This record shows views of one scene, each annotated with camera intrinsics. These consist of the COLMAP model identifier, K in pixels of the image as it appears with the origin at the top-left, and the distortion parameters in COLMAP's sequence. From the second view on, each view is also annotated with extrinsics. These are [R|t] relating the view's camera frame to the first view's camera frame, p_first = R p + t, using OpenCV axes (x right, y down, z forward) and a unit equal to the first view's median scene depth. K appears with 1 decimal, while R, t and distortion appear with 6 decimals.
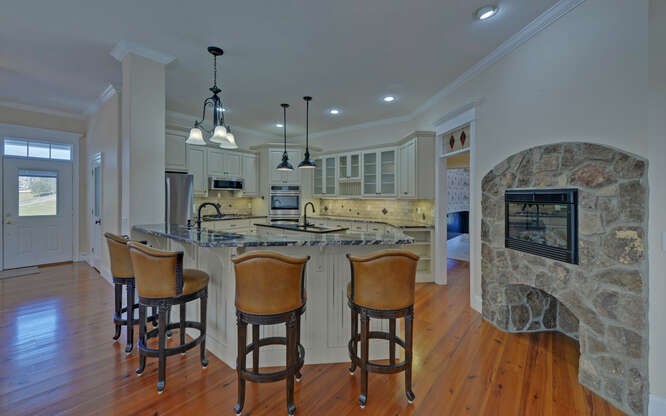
lens RADIAL K [[263.5, 0, 333.0], [0, 263.5, 208.0], [0, 0, 1]] dist [0.000401, -0.000012]
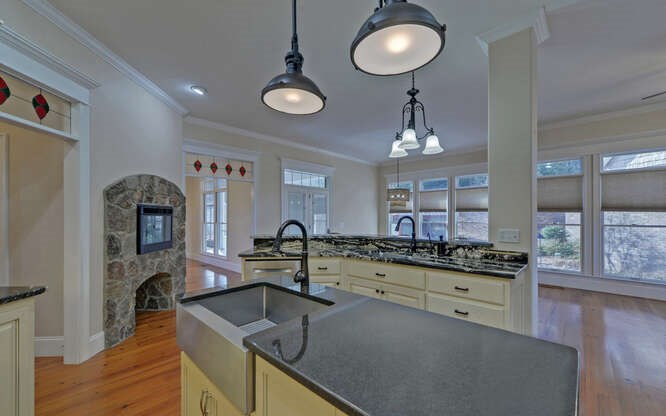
lens RADIAL K [[271.6, 0, 339.3], [0, 271.6, 213.2], [0, 0, 1]] dist [-0.002502, -0.000345]
pose [[-0.998484, -0.002642, 0.054976, -0.158830], [-0.000998, 0.999552, 0.029917, -0.038380], [-0.055031, 0.029817, -0.998039, 1.257287]]
